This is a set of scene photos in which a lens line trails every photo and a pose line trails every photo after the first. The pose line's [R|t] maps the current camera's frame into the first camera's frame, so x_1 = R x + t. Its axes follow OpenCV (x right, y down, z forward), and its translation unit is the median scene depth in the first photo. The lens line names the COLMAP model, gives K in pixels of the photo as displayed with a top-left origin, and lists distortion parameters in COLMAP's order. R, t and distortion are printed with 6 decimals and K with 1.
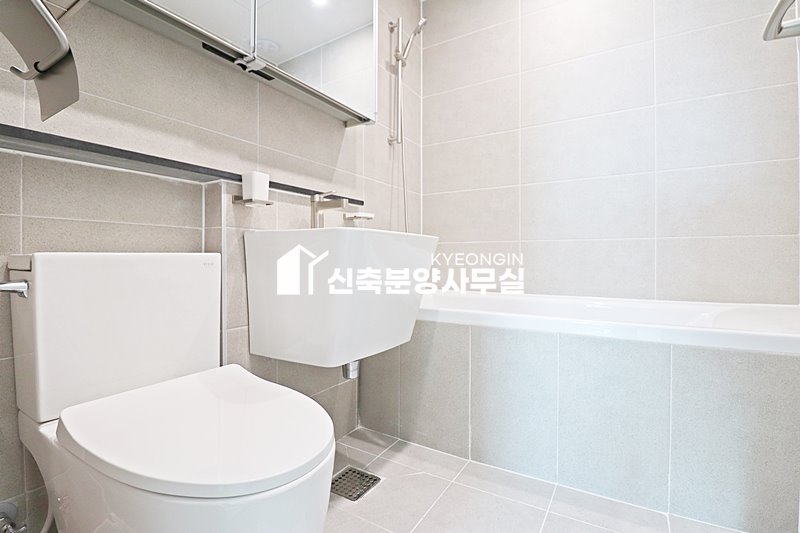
lens RADIAL K [[379.8, 0, 400.5], [0, 379.8, 247.9], [0, 0, 1]] dist [0.000210, -0.014144]
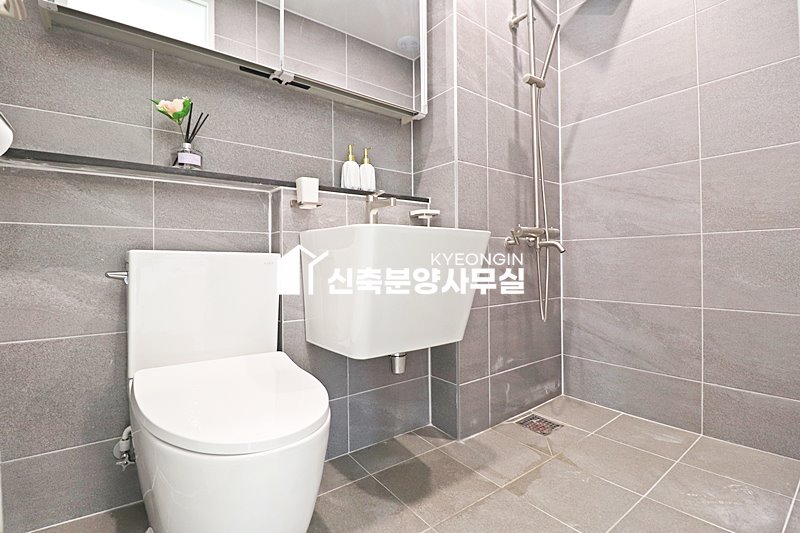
lens RADIAL K [[374.3, 0, 396.6], [0, 374.3, 260.3], [0, 0, 1]] dist [0.004544, -0.013795]
pose [[0.933619, -0.010151, -0.358123, 0.241863], [0.020170, 0.999502, 0.024251, 0.018199], [0.357699, -0.029865, 0.933359, 0.081282]]
